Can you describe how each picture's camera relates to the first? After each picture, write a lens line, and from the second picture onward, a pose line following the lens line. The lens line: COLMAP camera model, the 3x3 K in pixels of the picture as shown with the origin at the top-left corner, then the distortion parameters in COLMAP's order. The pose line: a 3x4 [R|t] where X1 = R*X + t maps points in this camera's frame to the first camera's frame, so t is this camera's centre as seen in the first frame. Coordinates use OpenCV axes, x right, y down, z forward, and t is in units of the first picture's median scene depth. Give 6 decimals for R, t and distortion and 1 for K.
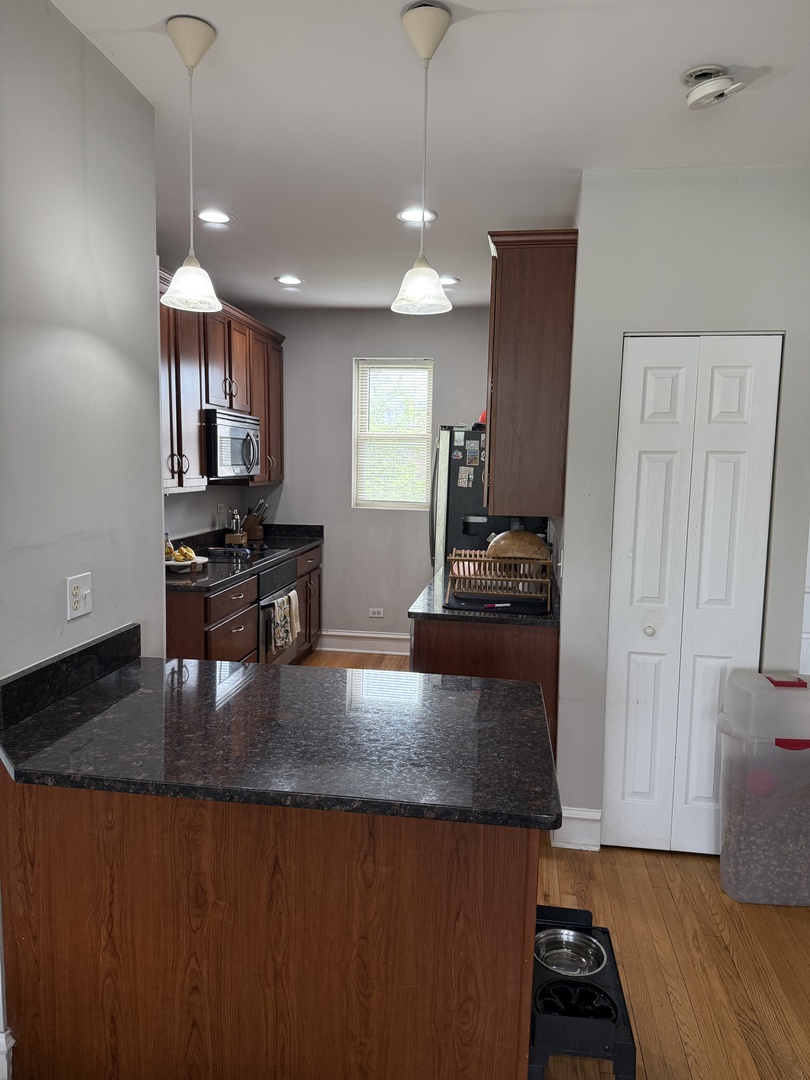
lens RADIAL K [[757.6, 0, 405.0], [0, 757.6, 540.0], [0, 0, 1]] dist [0.165455, -0.282630]
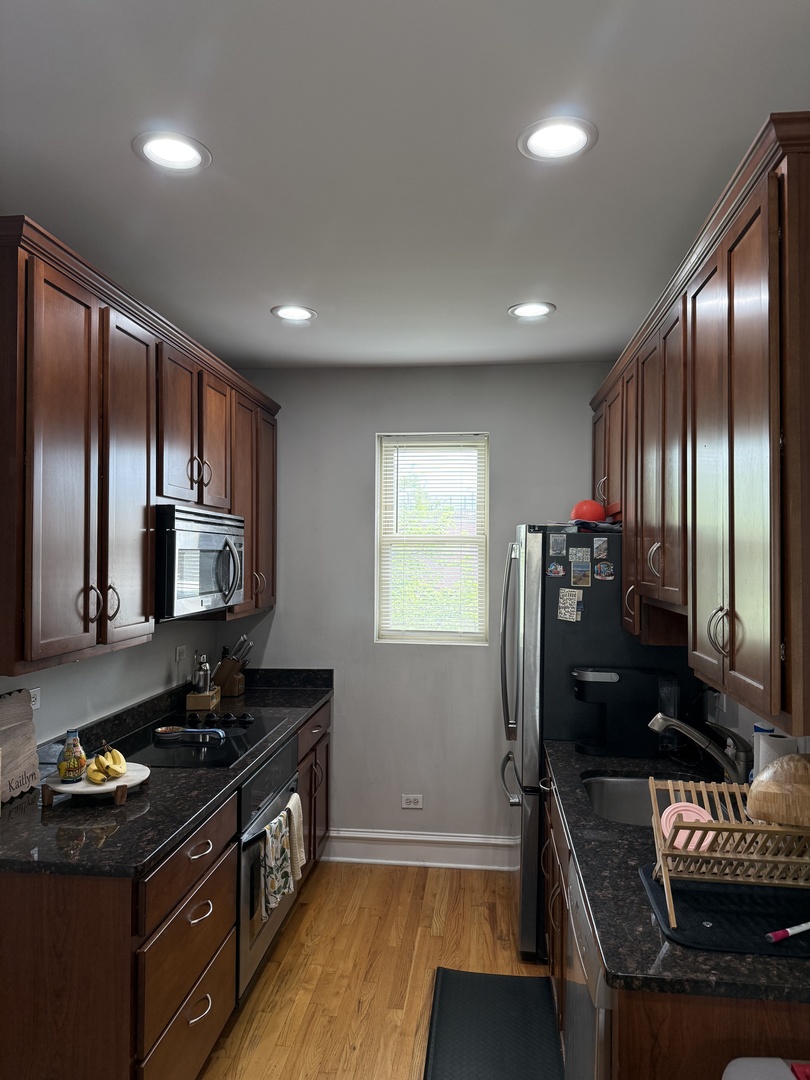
lens RADIAL K [[757.6, 0, 405.0], [0, 757.6, 540.0], [0, 0, 1]] dist [0.165455, -0.282630]
pose [[0.999335, -0.012176, 0.034360, -0.079057], [0.016343, 0.992181, -0.123731, -0.060158], [-0.032585, 0.124210, 0.991721, 0.366271]]
